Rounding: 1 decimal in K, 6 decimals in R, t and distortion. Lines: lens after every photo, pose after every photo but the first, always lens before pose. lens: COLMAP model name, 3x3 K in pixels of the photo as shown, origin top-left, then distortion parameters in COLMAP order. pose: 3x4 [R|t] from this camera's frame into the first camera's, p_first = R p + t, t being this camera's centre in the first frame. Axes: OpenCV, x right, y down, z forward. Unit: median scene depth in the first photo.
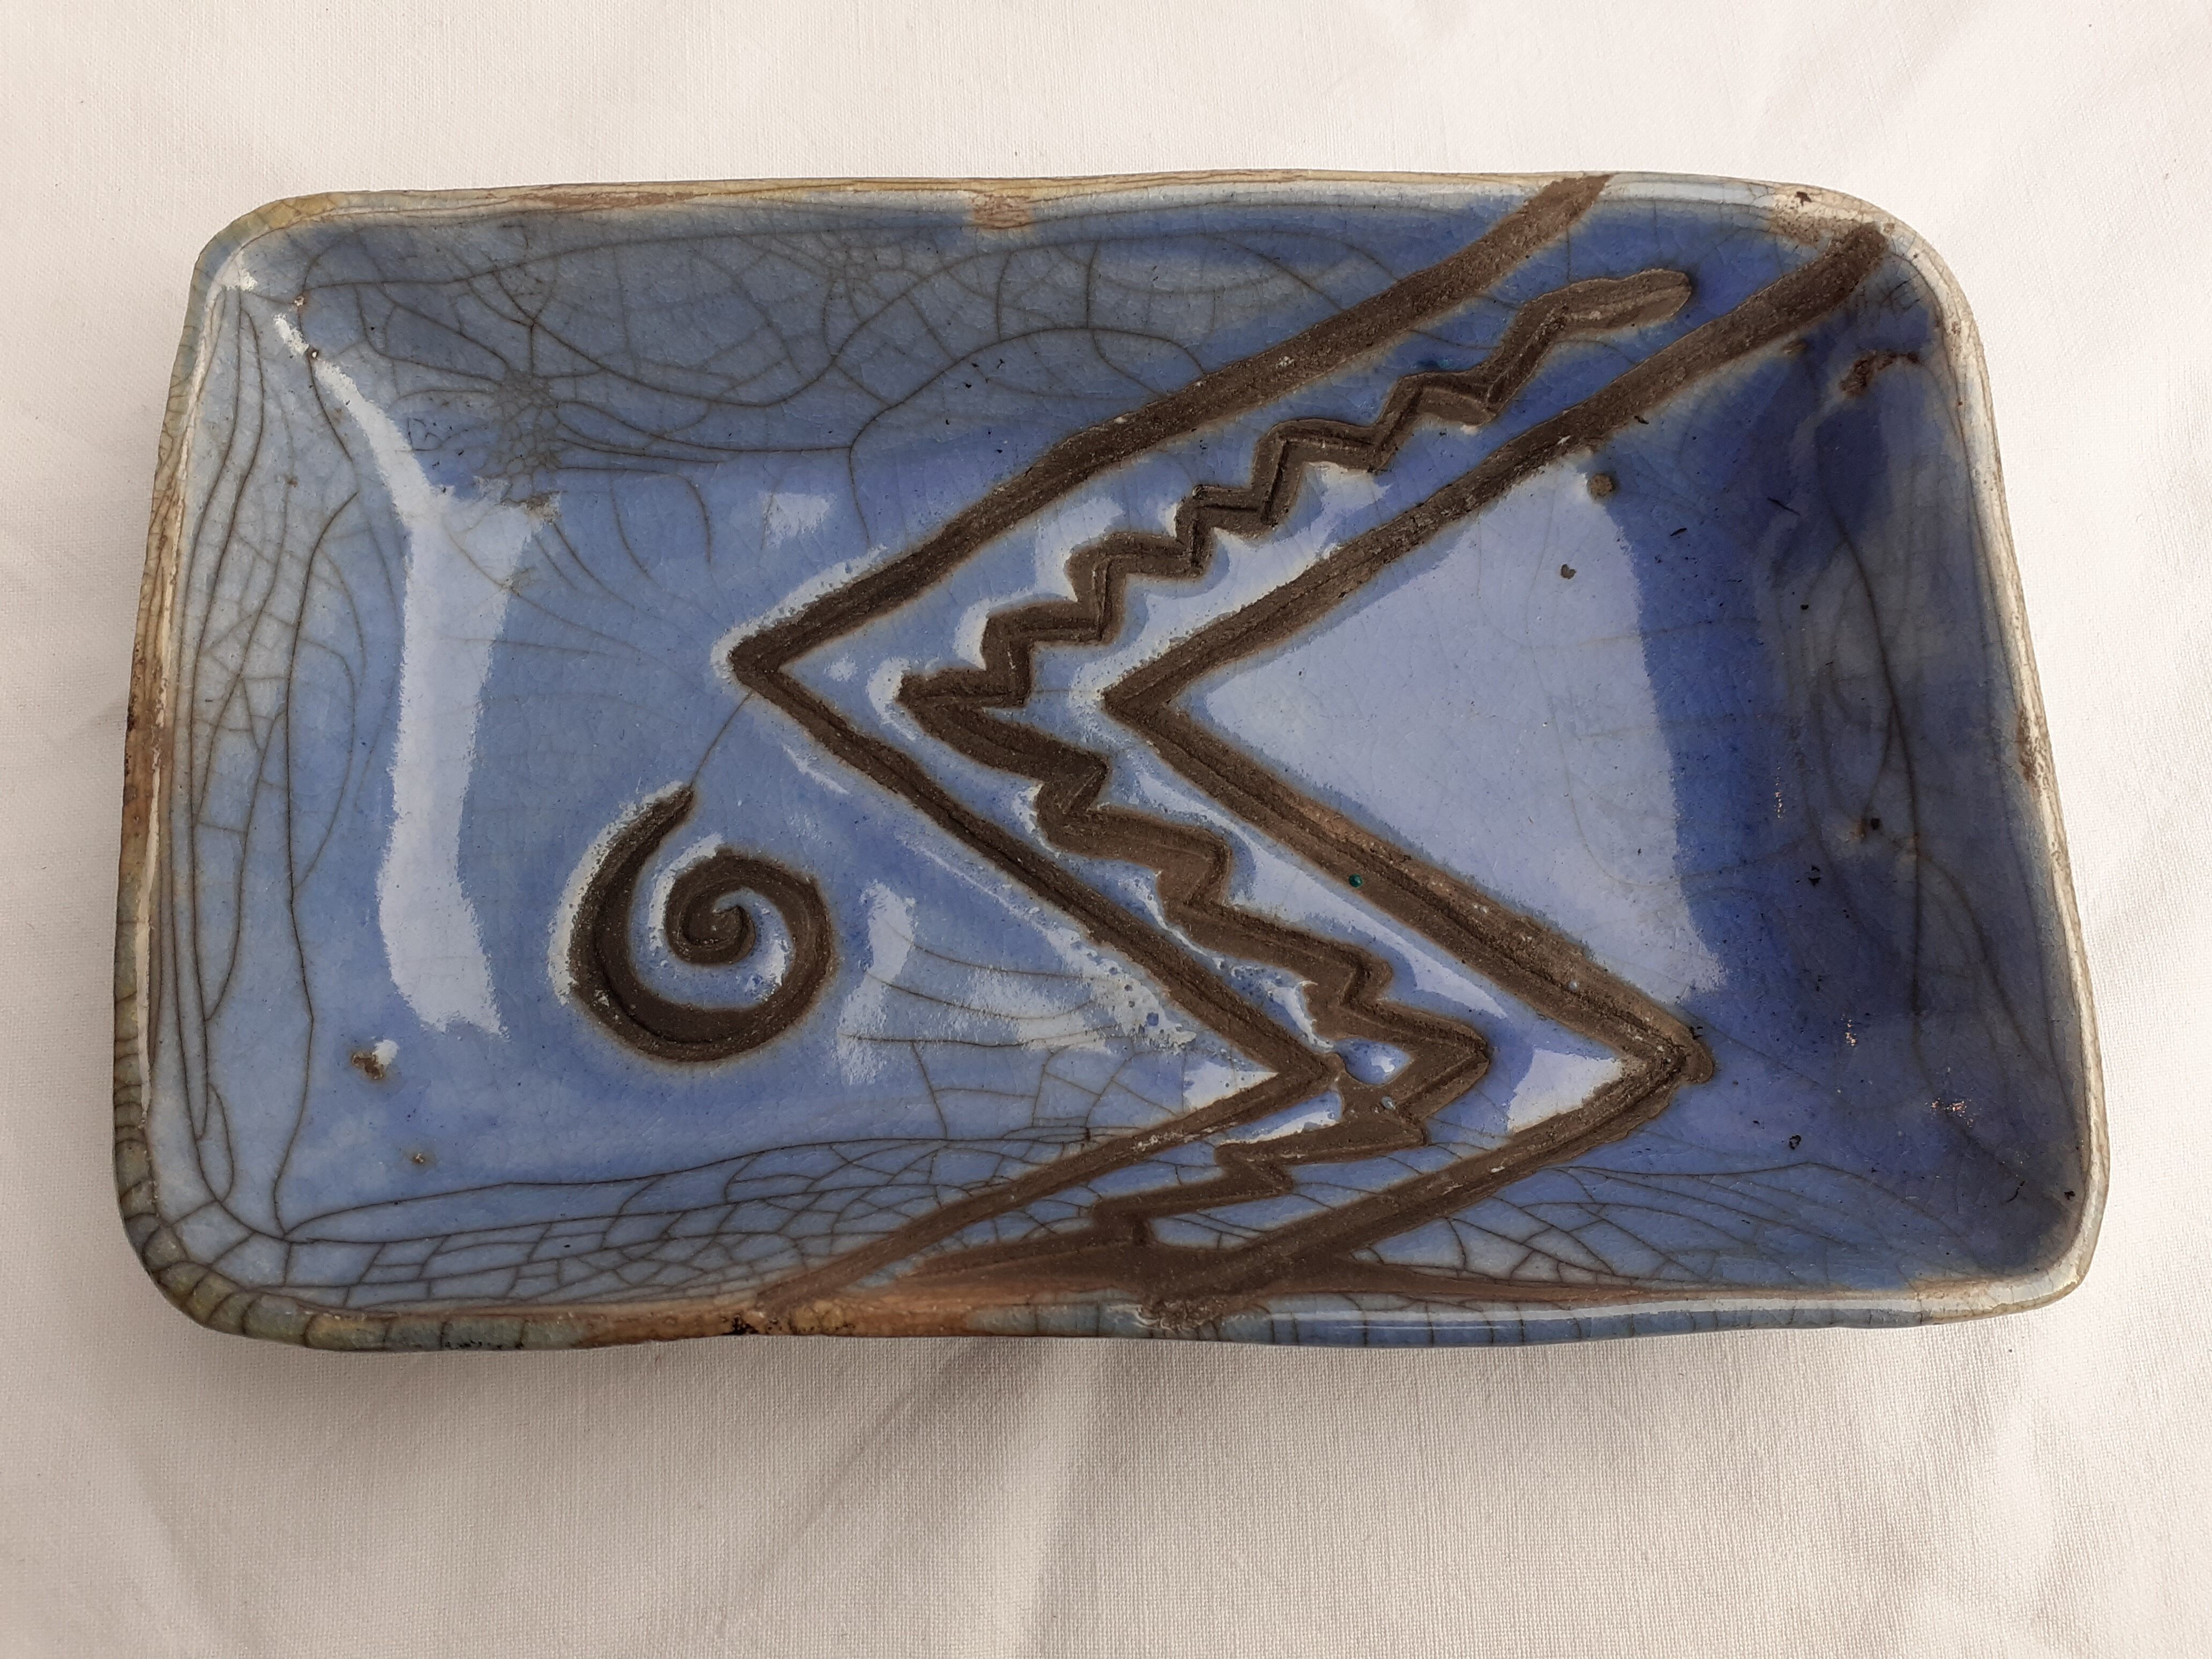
lens RADIAL K [[1785.9, 0, 1098.1], [0, 1785.9, 823.7], [0, 0, 1]] dist [0.105503, -0.337556]
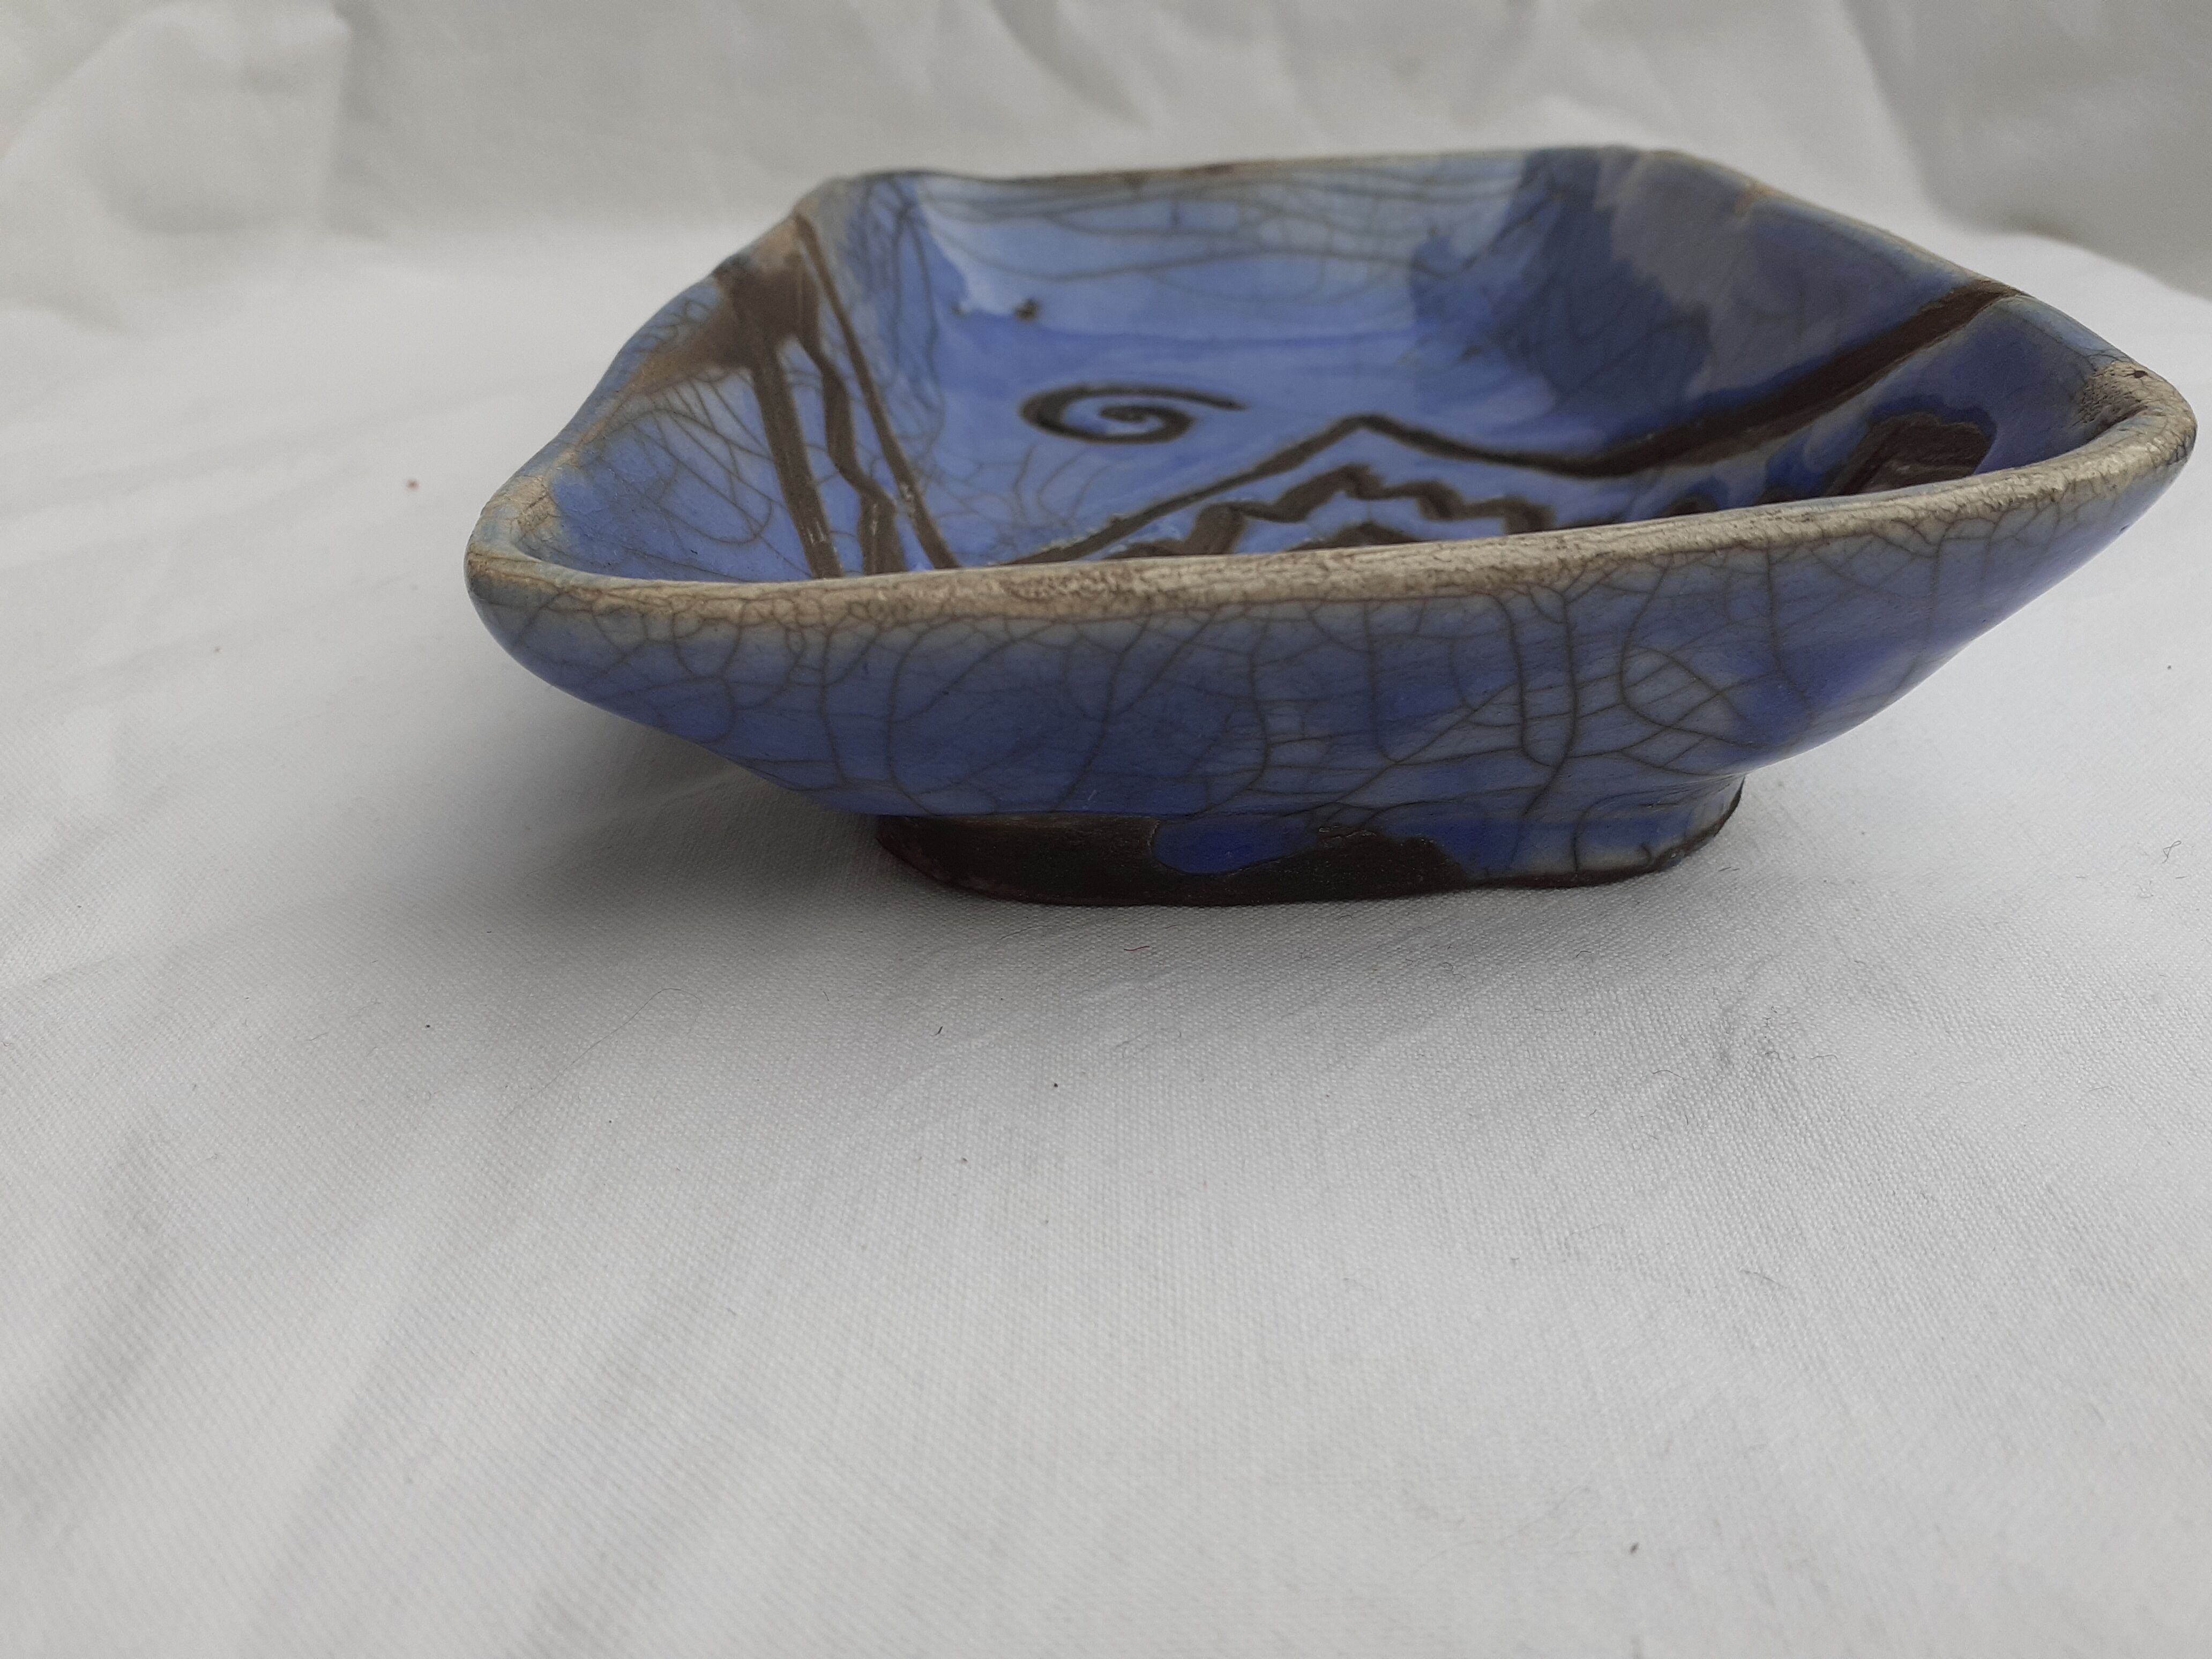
lens RADIAL K [[1785.9, 0, 1098.1], [0, 1785.9, 823.7], [0, 0, 1]] dist [0.105503, -0.337556]
pose [[-0.047500, 0.417057, -0.907638, 1.016387], [-0.958726, 0.235984, 0.158607, -0.049869], [0.280336, 0.877710, 0.388635, 0.750969]]
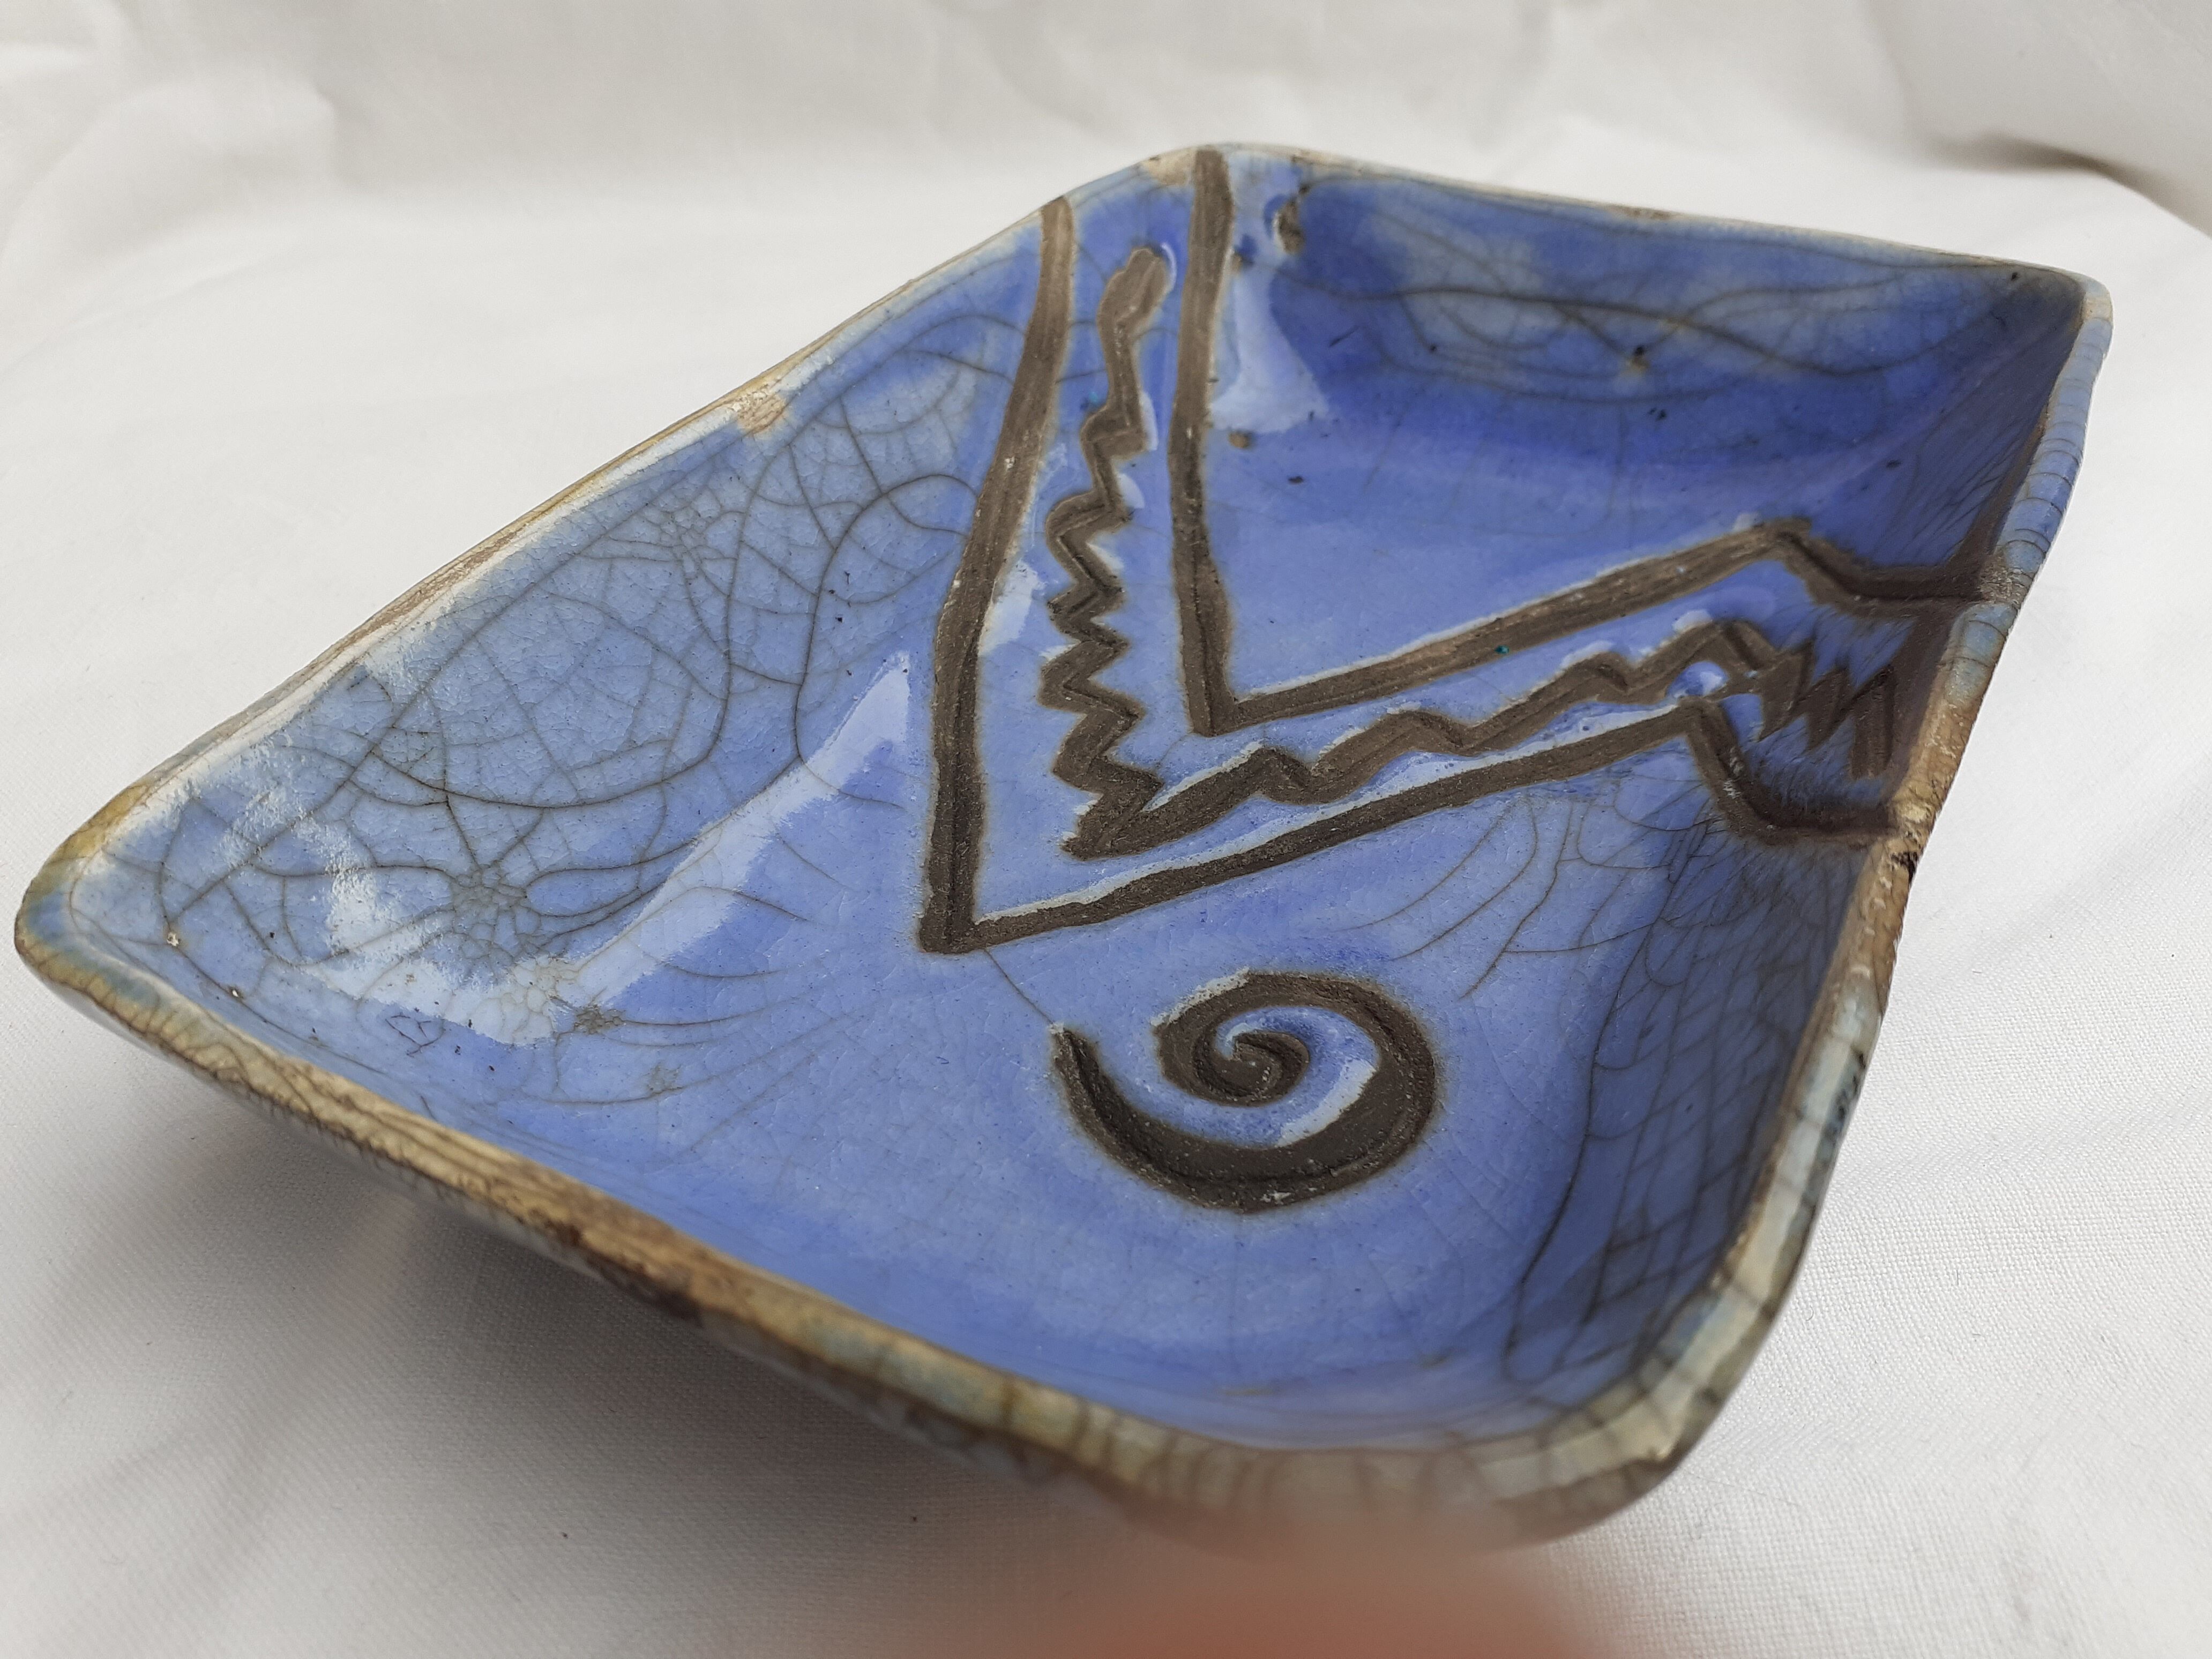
lens RADIAL K [[1767.8, 0, 1122.4], [0, 1767.8, 842.0], [0, 0, 1]] dist [0.094448, -0.345005]
pose [[0.502214, -0.562632, 0.656679, -0.650205], [0.849301, 0.463793, -0.252158, 0.150157], [-0.162691, 0.684355, 0.710767, 0.433444]]
